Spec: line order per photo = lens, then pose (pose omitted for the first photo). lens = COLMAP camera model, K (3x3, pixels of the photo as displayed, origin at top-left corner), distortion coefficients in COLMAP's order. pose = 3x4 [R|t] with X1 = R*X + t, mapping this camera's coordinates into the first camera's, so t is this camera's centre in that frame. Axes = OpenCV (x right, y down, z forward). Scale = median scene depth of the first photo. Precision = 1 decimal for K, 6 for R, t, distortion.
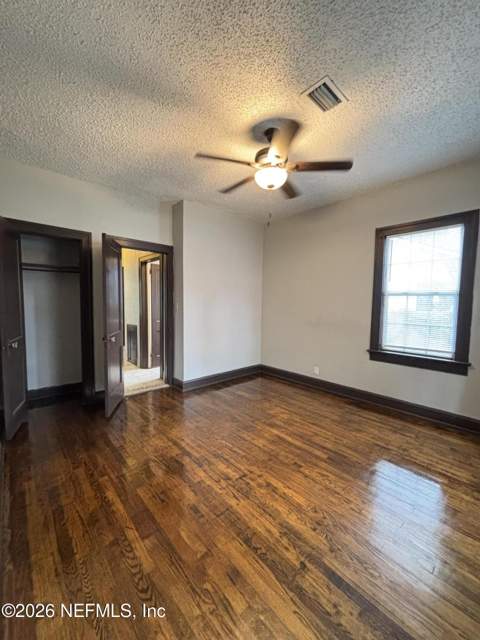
lens RADIAL K [[259.2, 0, 241.0], [0, 259.2, 319.4], [0, 0, 1]] dist [0.002018, 0.000292]
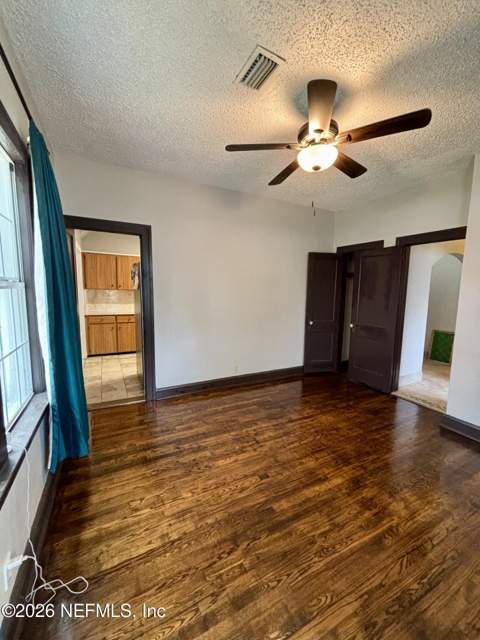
lens RADIAL K [[259.2, 0, 242.0], [0, 259.2, 321.1], [0, 0, 1]] dist [0.002018, 0.000292]
pose [[-0.250916, 0.098831, -0.962950, 1.106739], [-0.082124, 0.989015, 0.122905, -0.111154], [0.964519, 0.109920, -0.240043, 1.100704]]
